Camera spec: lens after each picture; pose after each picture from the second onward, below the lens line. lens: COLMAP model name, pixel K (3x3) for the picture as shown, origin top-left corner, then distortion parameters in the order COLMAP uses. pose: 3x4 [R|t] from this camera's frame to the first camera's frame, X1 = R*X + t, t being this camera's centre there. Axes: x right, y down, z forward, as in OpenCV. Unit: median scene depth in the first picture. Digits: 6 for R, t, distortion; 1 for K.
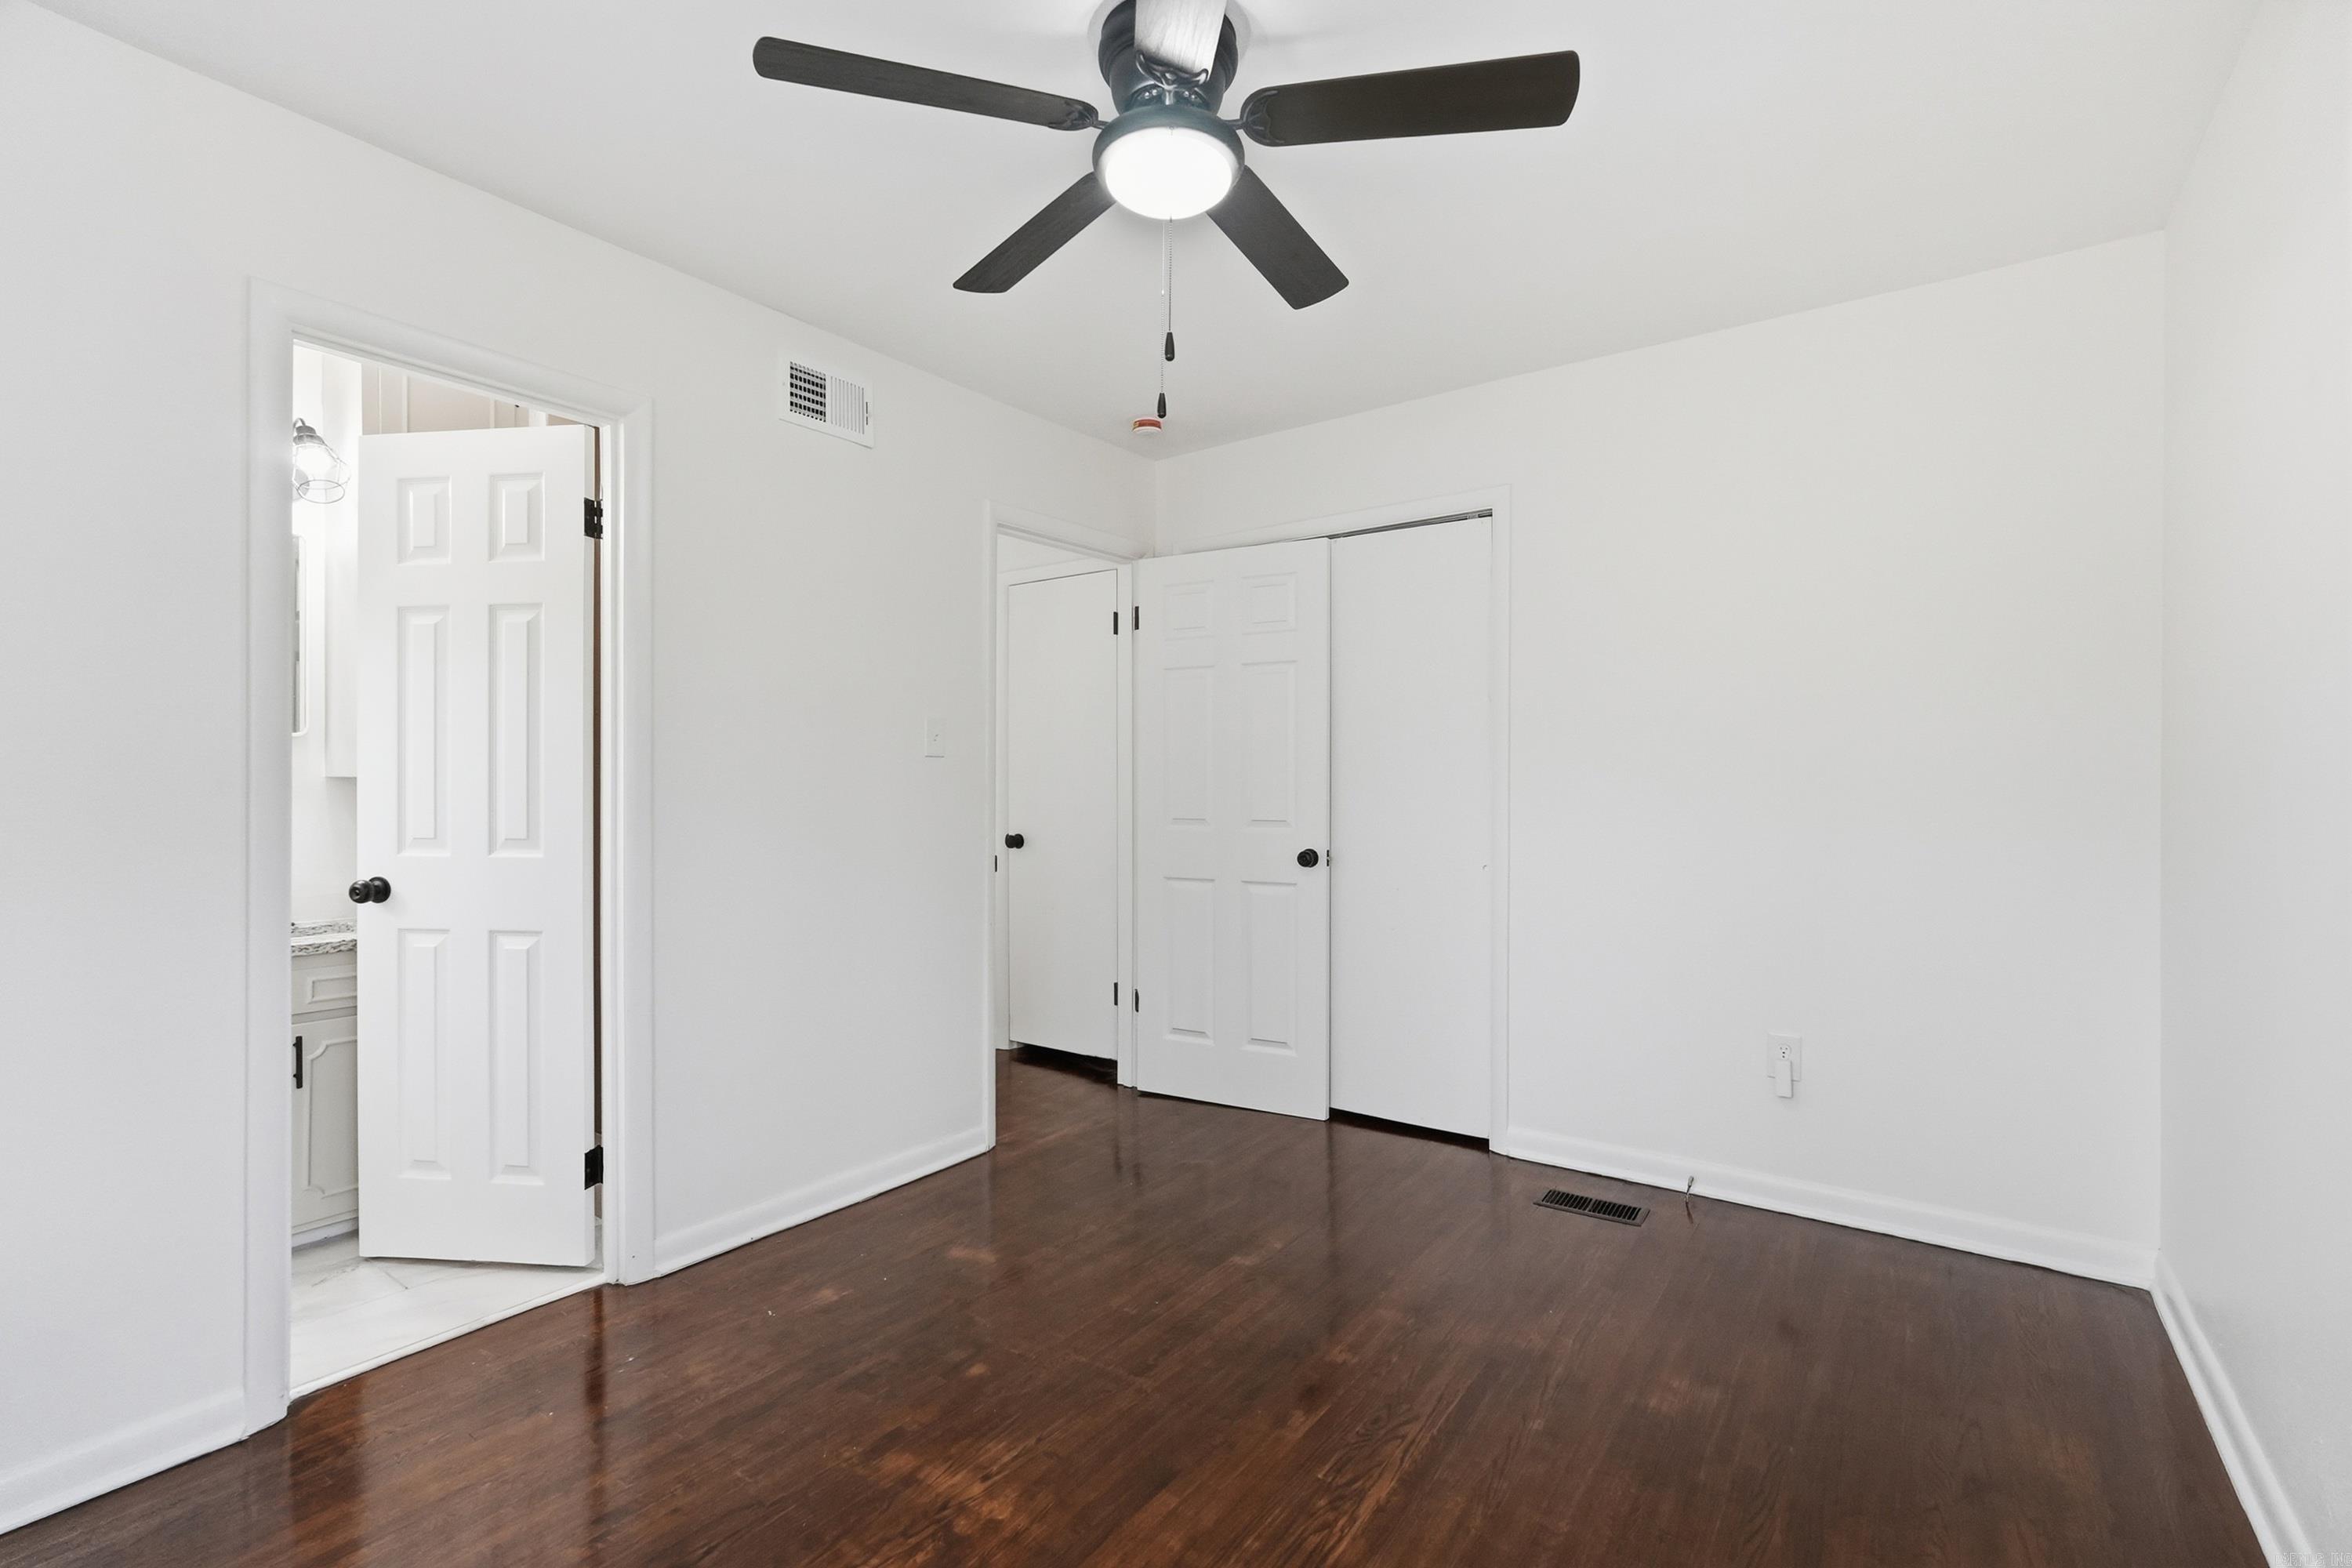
lens RADIAL K [[1049.4, 0, 1172.5], [0, 1049.4, 785.9], [0, 0, 1]] dist [-0.015880, 0.009574]
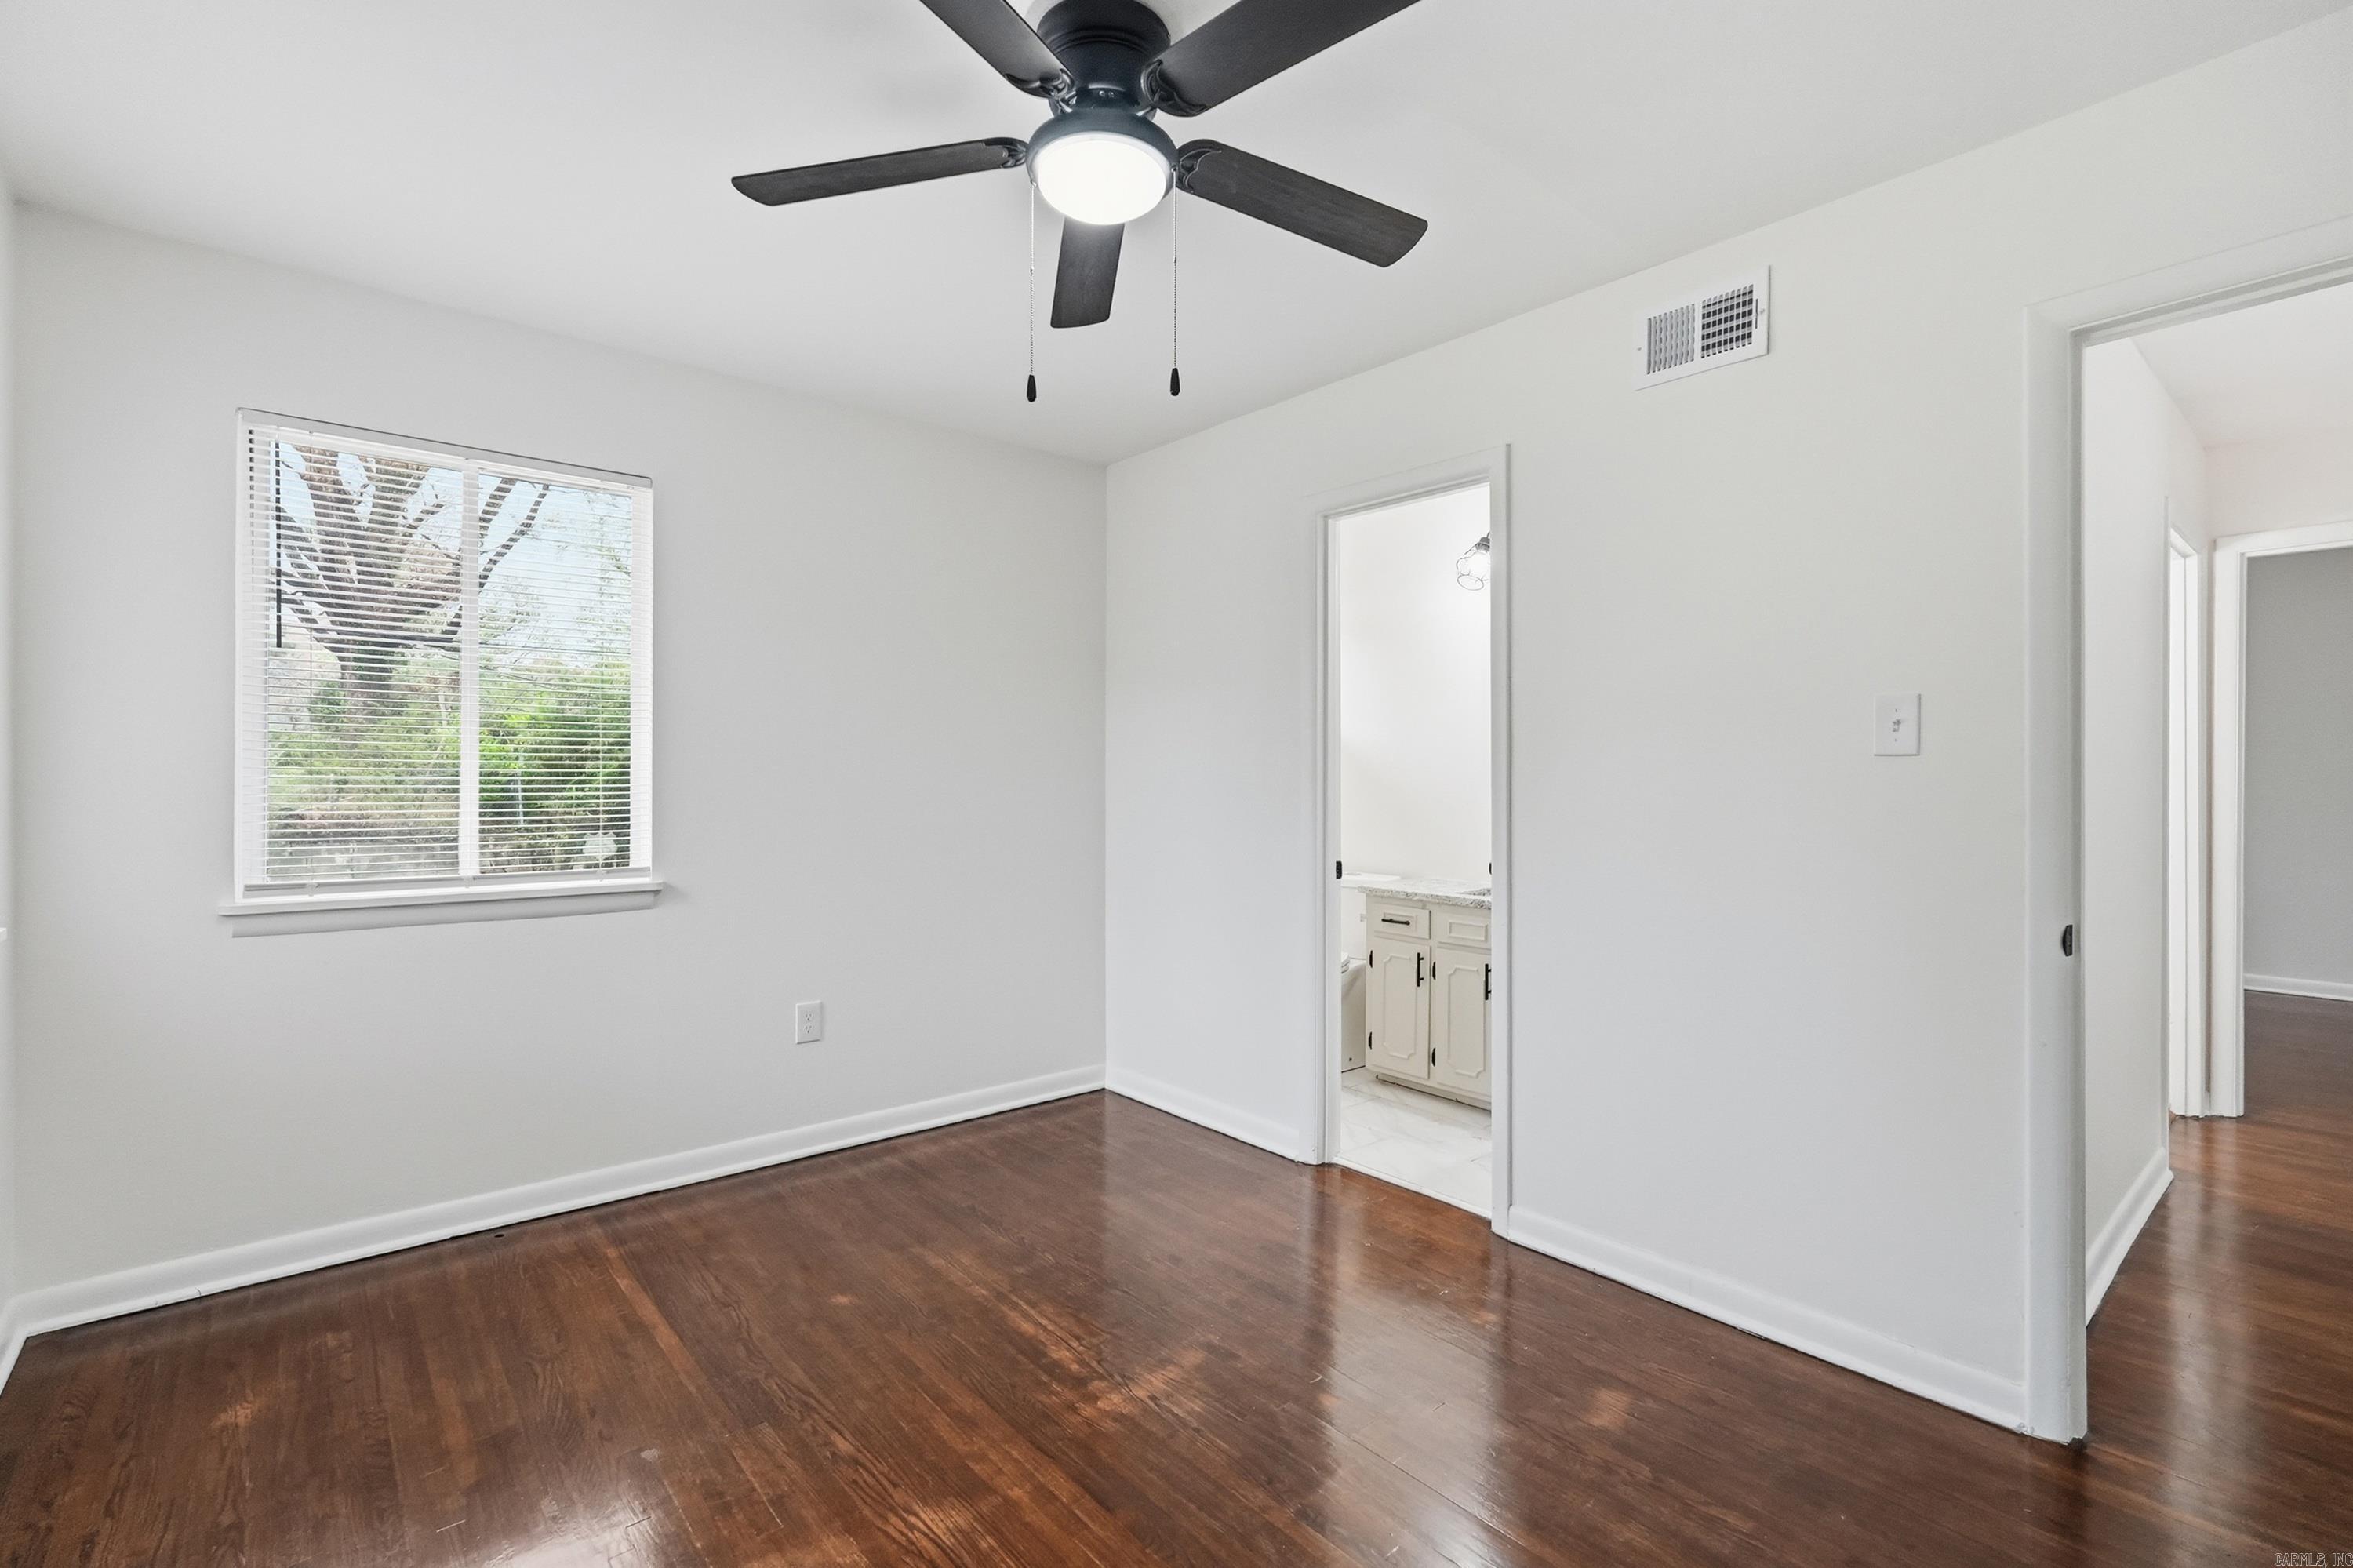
lens RADIAL K [[1049.8, 0, 1173.0], [0, 1049.8, 785.9], [0, 0, 1]] dist [-0.015880, 0.009574]
pose [[-0.238653, -0.000353, -0.971105, 0.882703], [-0.003798, 0.999993, 0.000569, -0.009709], [0.971098, 0.003824, -0.238652, 1.224824]]
